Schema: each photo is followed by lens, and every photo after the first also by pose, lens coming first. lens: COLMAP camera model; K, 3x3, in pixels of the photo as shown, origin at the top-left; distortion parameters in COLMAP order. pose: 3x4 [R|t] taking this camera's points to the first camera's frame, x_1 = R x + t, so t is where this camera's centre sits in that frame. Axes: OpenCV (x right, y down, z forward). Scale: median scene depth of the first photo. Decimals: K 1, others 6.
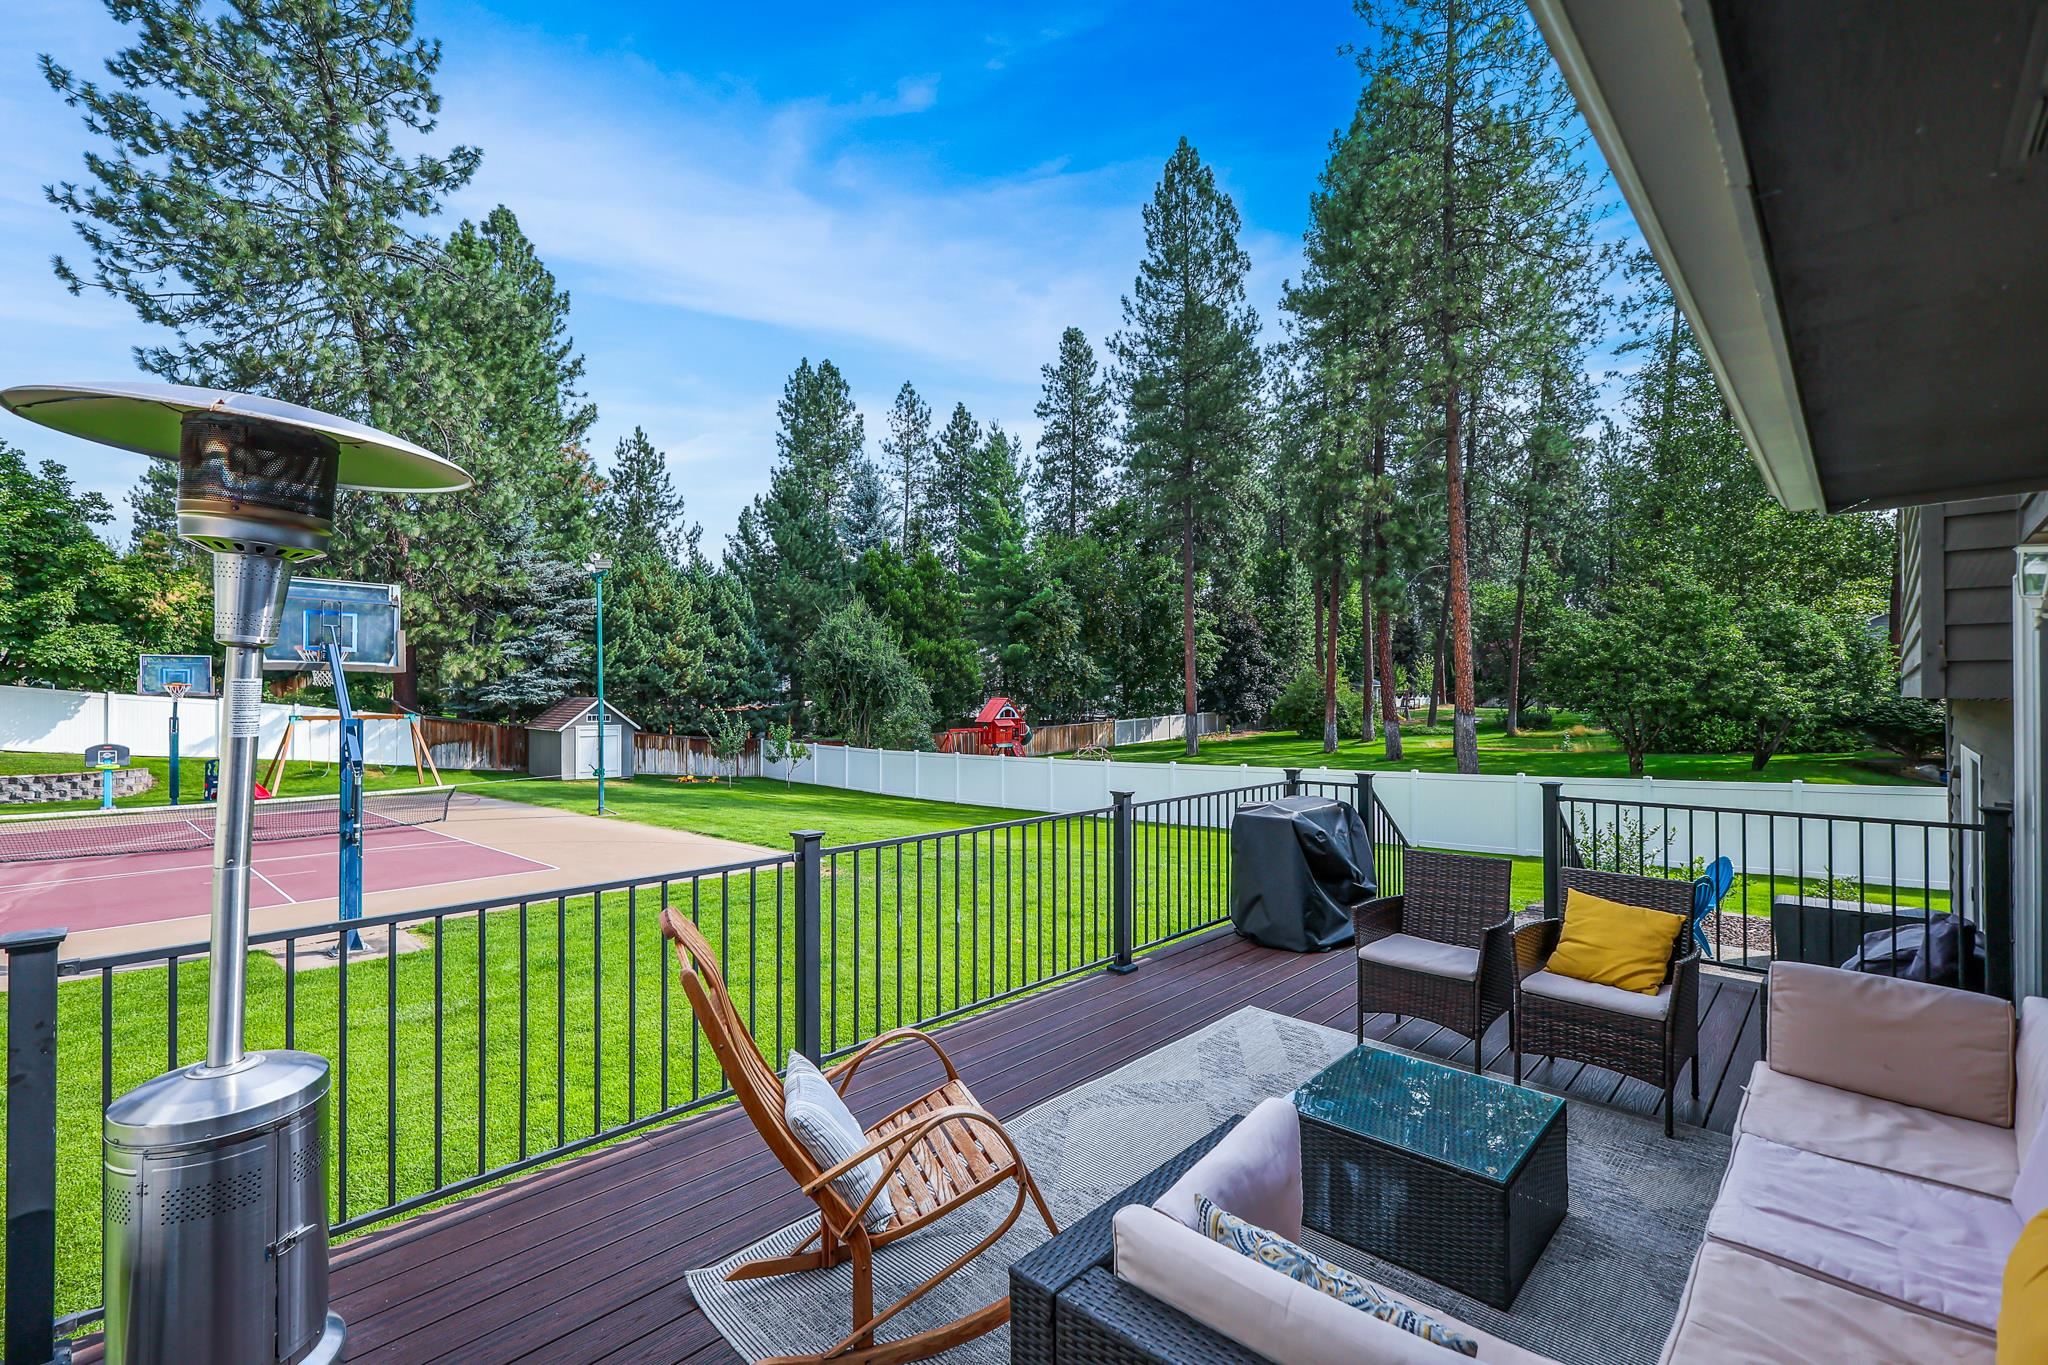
lens RADIAL K [[906.8, 0, 1025.7], [0, 906.8, 696.7], [0, 0, 1]] dist [0.016000, 0.000690]
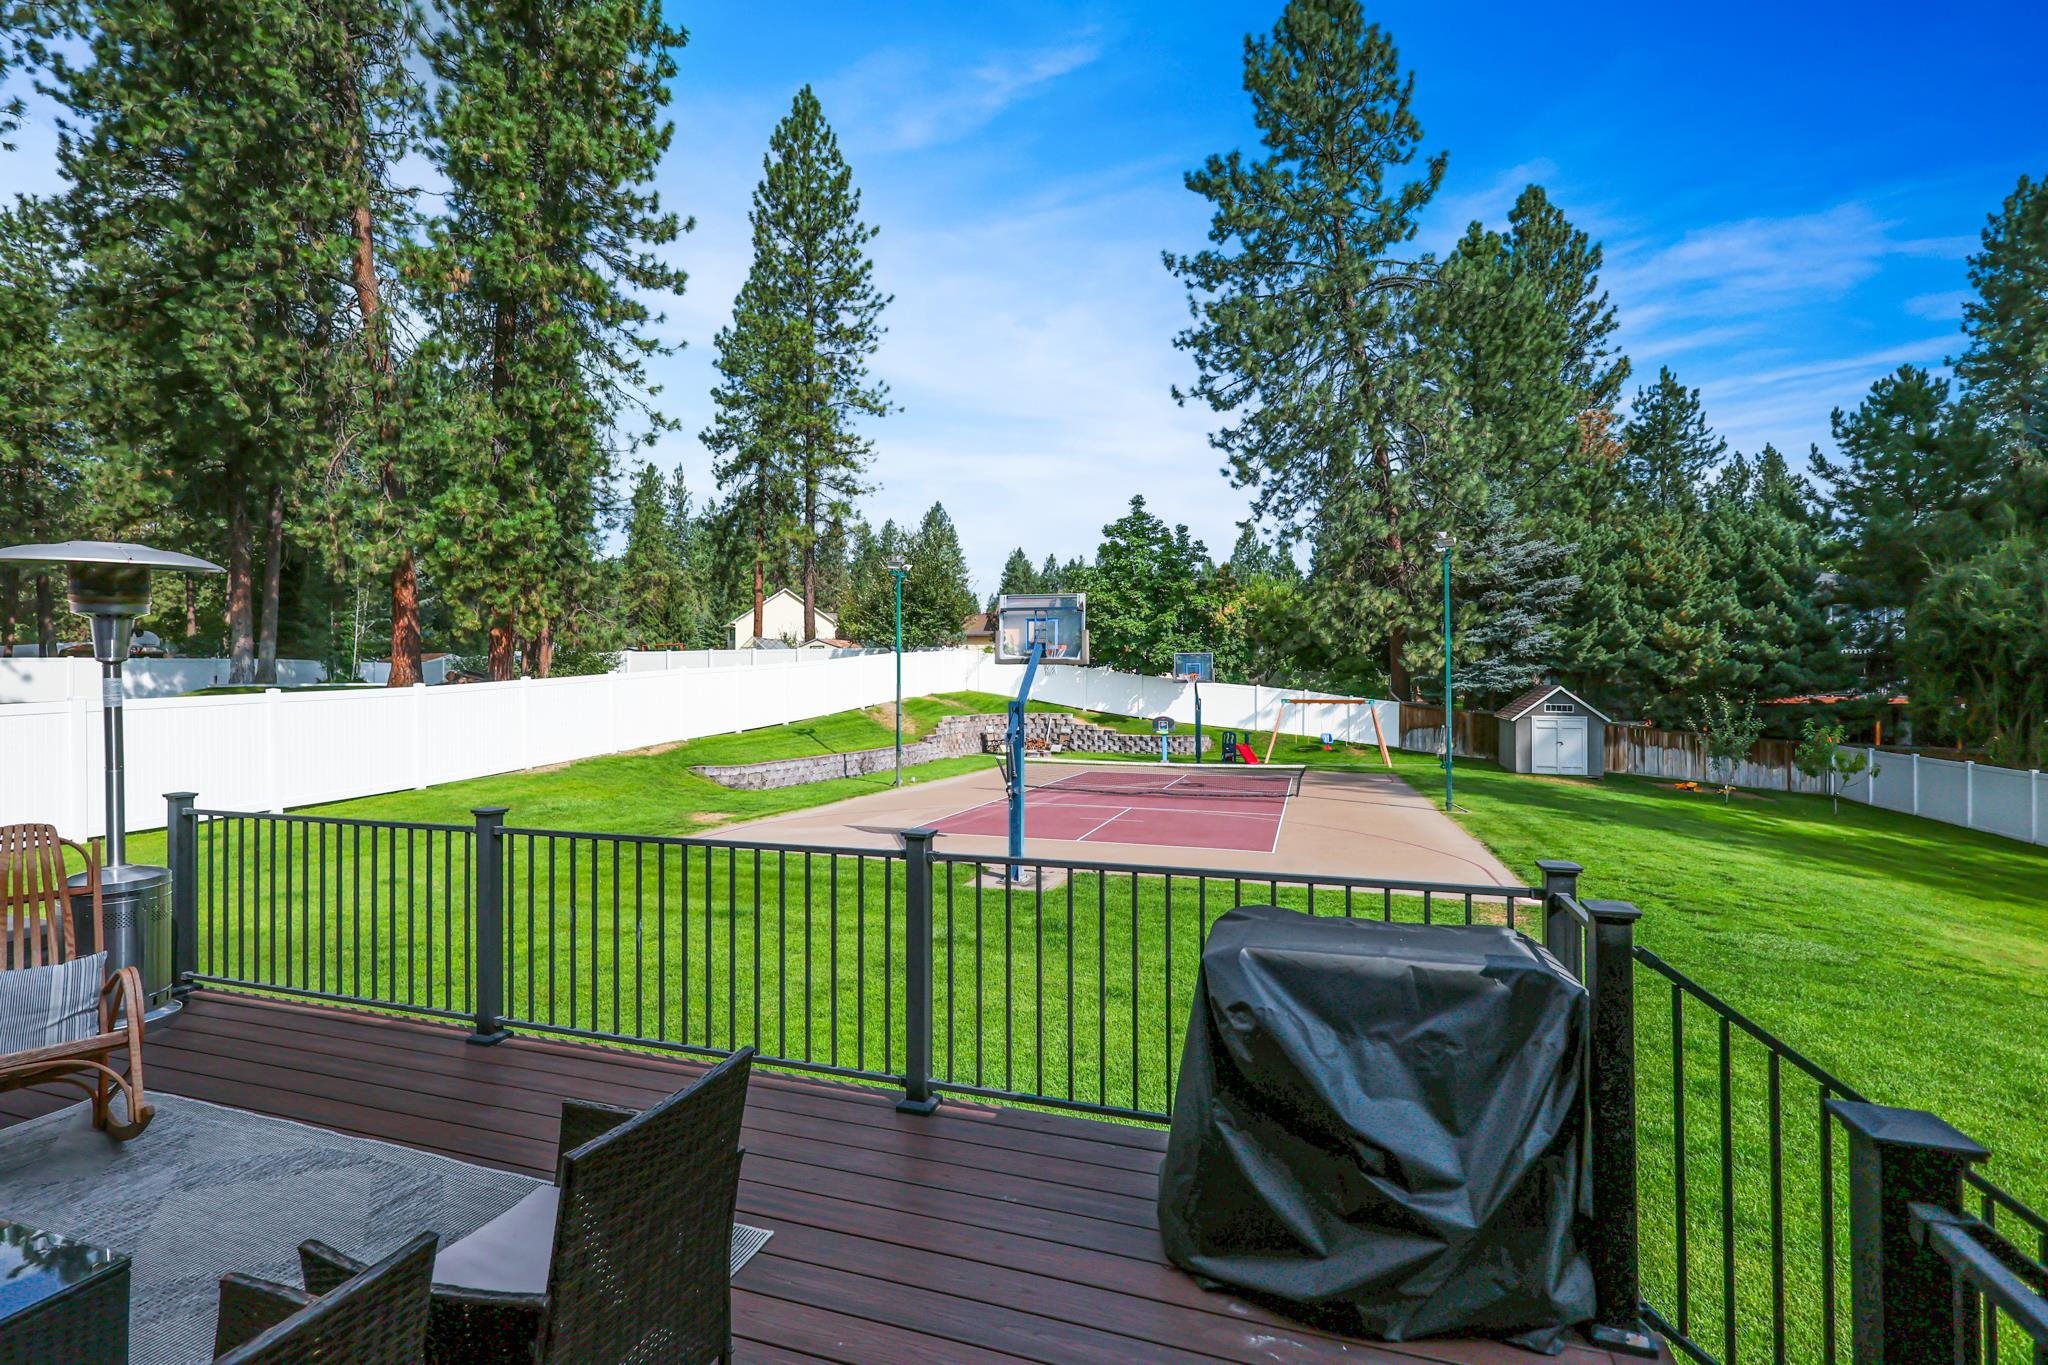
lens RADIAL K [[906.8, 0, 1014.8], [0, 906.8, 682.3], [0, 0, 1]] dist [0.016000, 0.000690]
pose [[0.442263, -0.000553, -0.896885, 0.102851], [-0.001622, 0.999998, -0.001416, -0.000355], [0.896884, 0.002081, 0.442261, 0.107934]]
